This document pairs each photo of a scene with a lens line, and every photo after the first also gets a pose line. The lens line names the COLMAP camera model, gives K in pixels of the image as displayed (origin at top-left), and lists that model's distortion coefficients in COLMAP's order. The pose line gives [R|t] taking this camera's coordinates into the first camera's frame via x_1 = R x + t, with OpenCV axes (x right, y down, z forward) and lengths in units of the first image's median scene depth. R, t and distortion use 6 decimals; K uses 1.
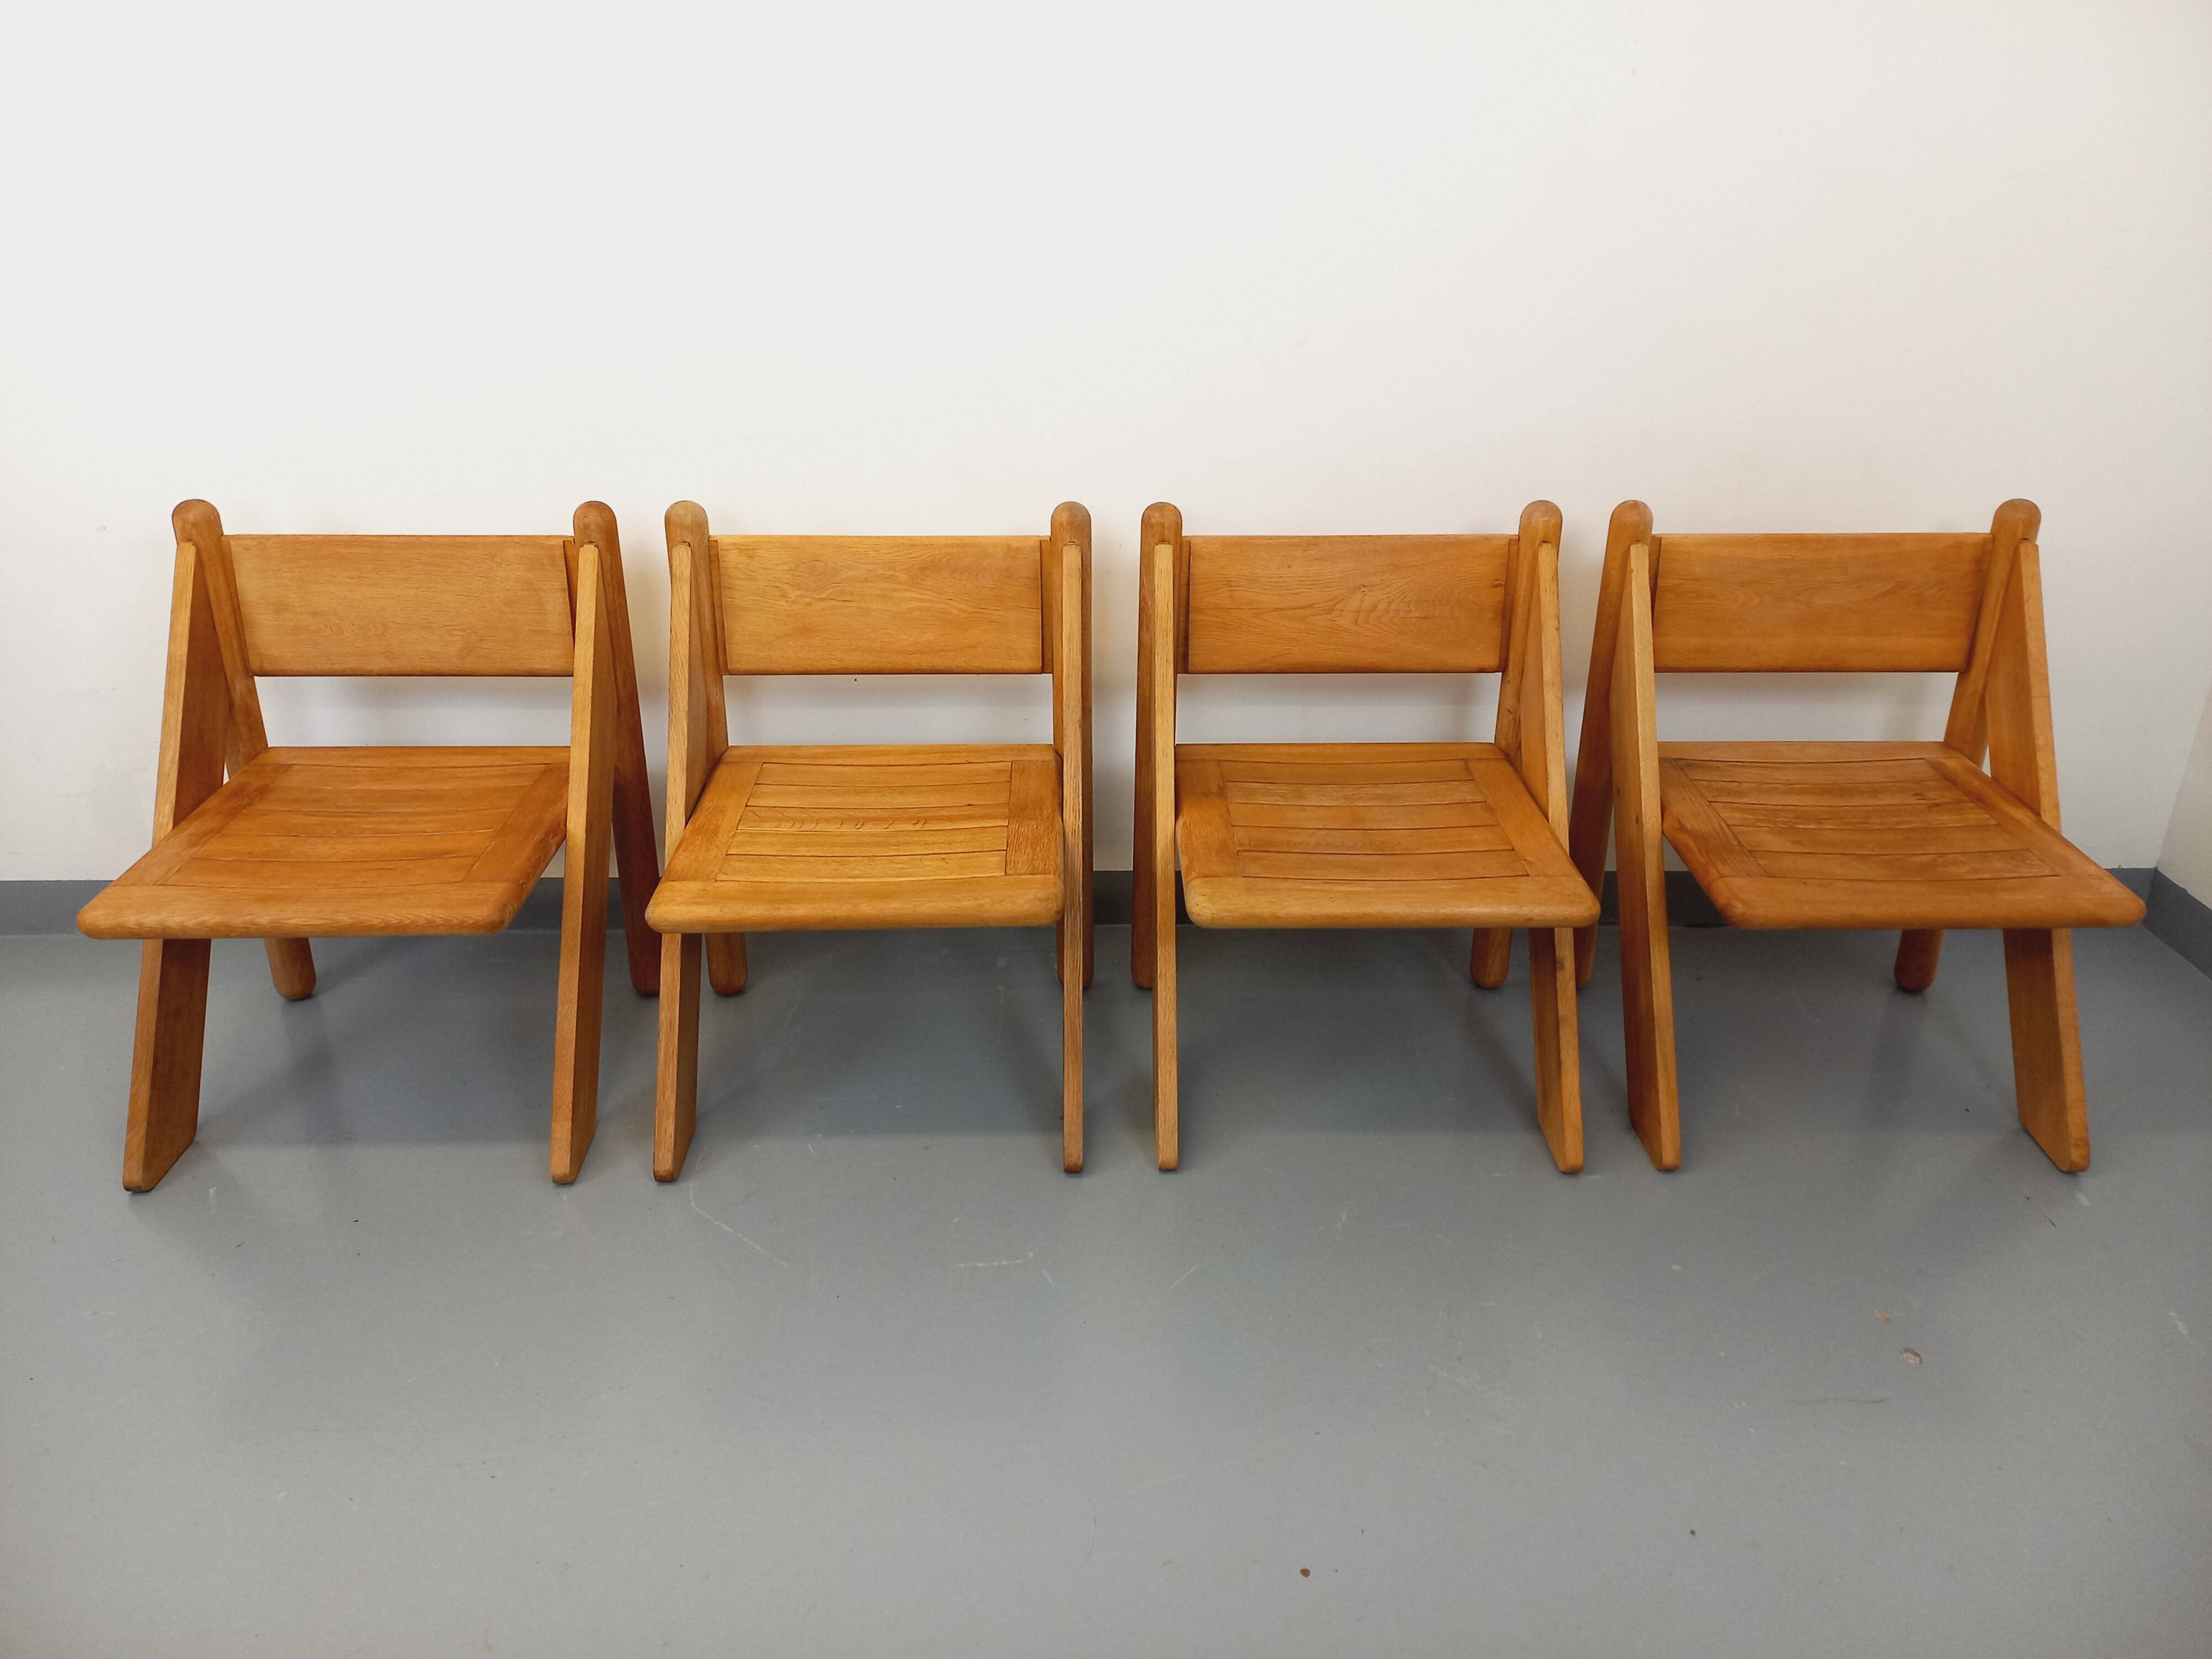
lens RADIAL K [[1616.7, 0, 1102.4], [0, 1616.7, 731.2], [0, 0, 1]] dist [0.088770, -0.093598]
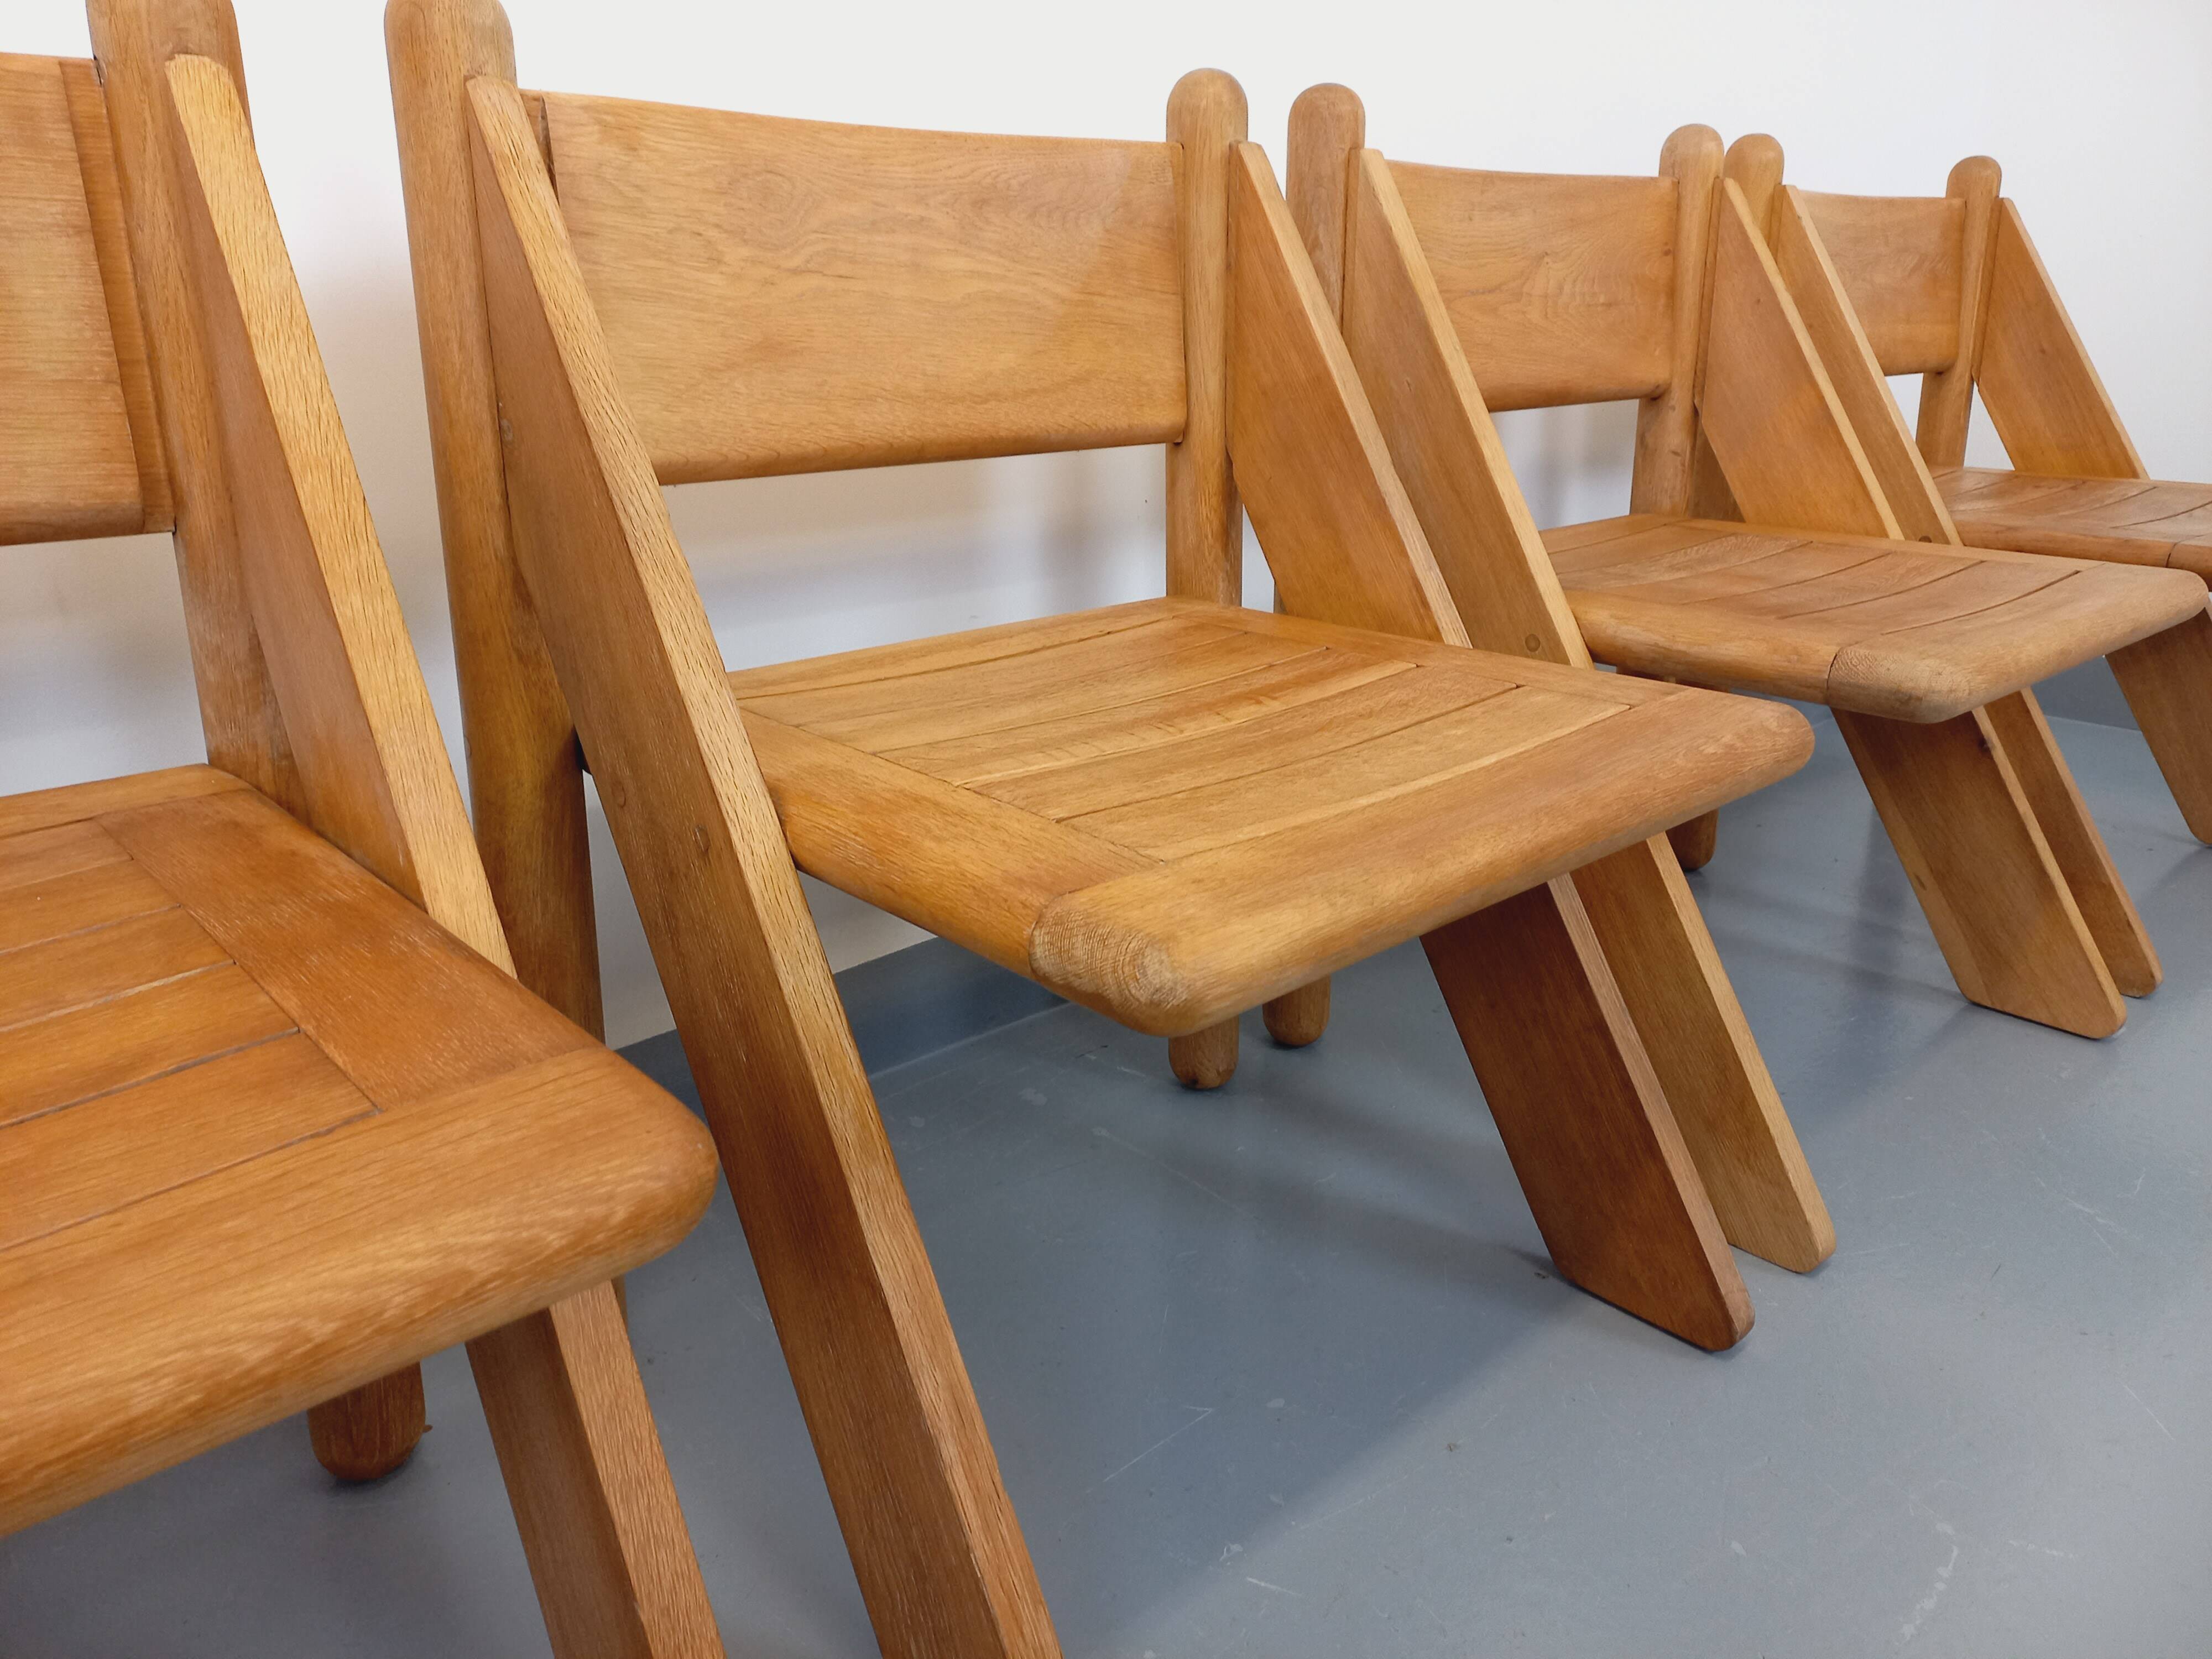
lens RADIAL K [[1616.7, 0, 1095.0], [0, 1616.7, 738.6], [0, 0, 1]] dist [0.088770, -0.093598]
pose [[0.759018, -0.180736, 0.625481, -0.393399], [0.260473, 0.964760, -0.037310, 0.067004], [-0.596695, 0.191240, 0.779347, 0.657220]]
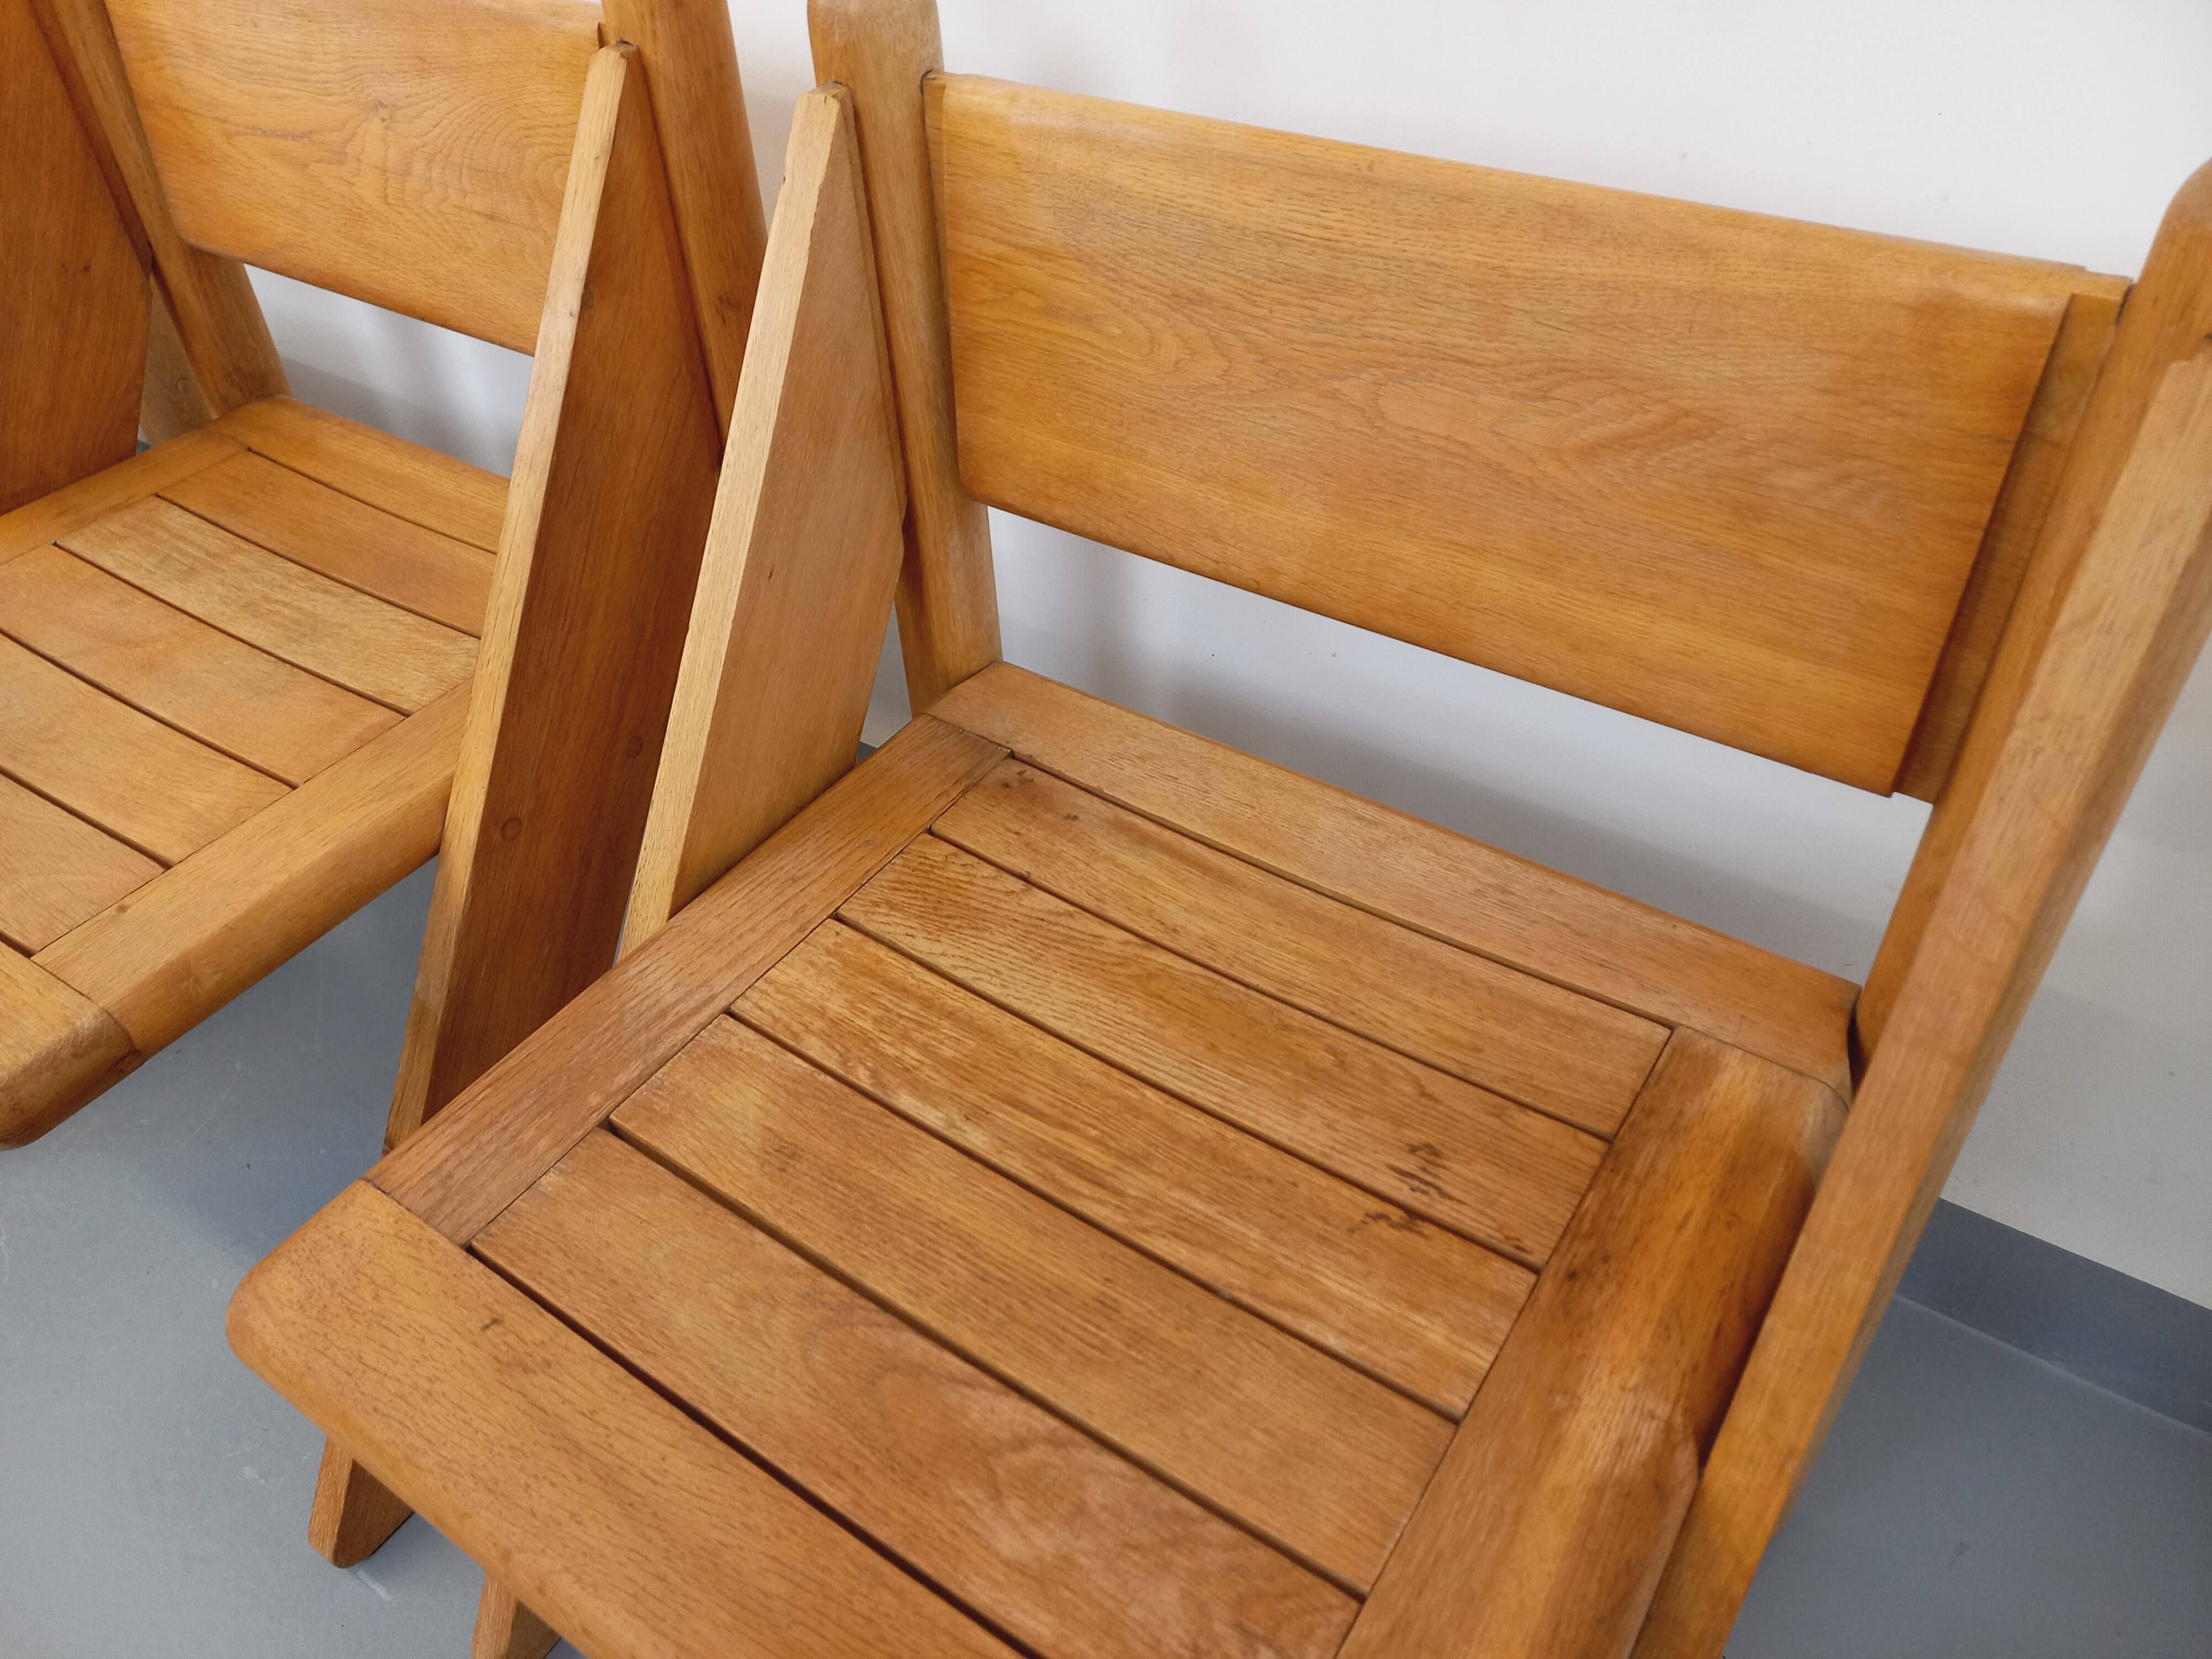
lens RADIAL K [[1616.7, 0, 1116.4], [0, 1616.7, 791.2], [0, 0, 1]] dist [0.088770, -0.093598]
pose [[0.818401, 0.341866, -0.461895, 0.558119], [-0.184622, 0.917600, 0.352030, -0.111470], [0.544182, -0.202826, 0.814081, 0.738602]]
